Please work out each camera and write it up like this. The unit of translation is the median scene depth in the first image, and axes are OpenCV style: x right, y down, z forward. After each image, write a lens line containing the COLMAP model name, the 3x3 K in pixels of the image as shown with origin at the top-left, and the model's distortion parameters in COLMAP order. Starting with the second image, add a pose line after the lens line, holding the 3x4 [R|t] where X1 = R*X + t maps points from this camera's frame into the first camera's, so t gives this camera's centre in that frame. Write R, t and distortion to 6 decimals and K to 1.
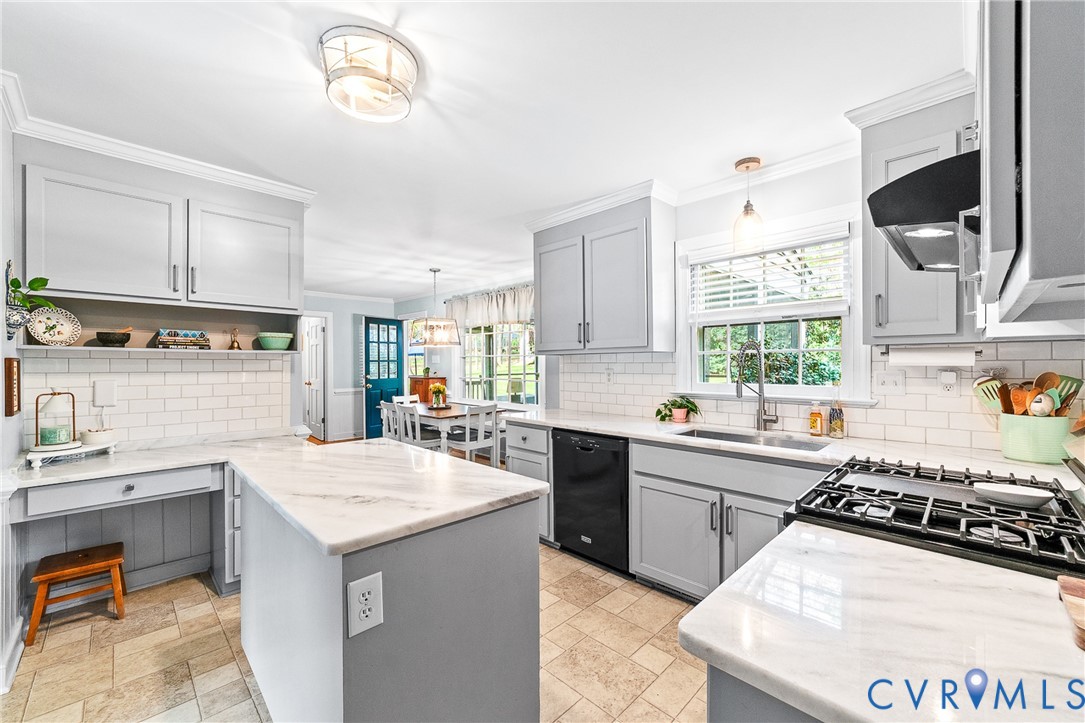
lens RADIAL K [[442.8, 0, 541.4], [0, 442.8, 364.2], [0, 0, 1]] dist [-0.009974, 0.003075]
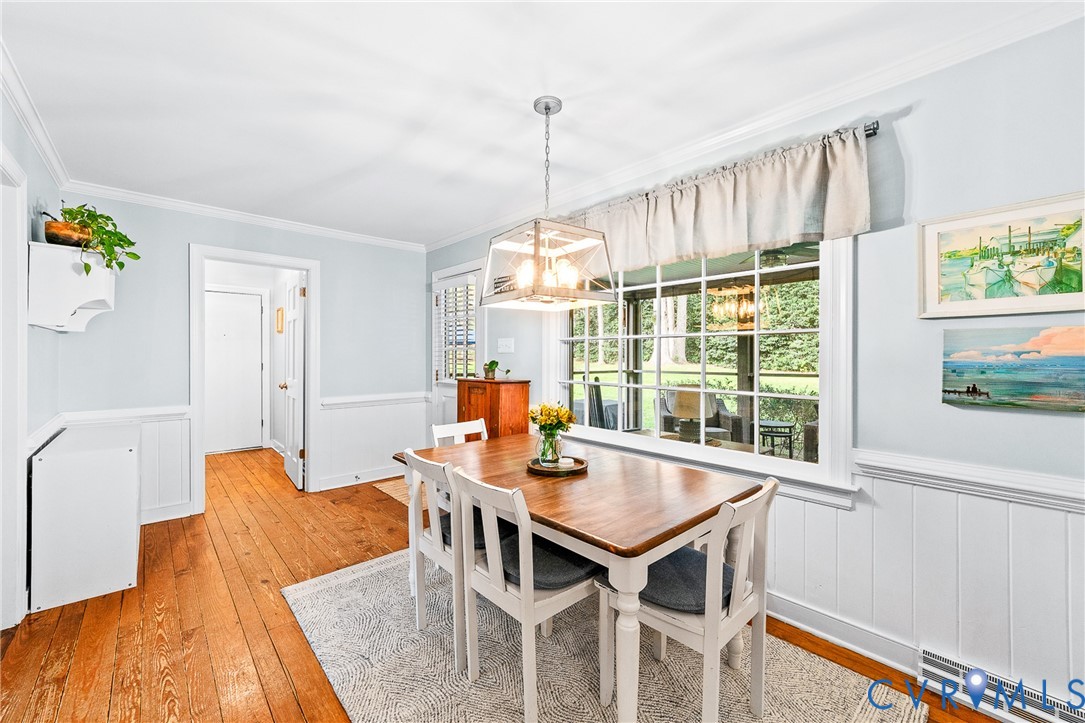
lens RADIAL K [[442.8, 0, 538.7], [0, 442.8, 358.0], [0, 0, 1]] dist [-0.009974, 0.003075]
pose [[0.998899, 0.007220, -0.046359, -0.183451], [-0.007262, 0.999973, -0.000721, 0.004130], [0.046352, 0.001056, 0.998925, 0.494932]]
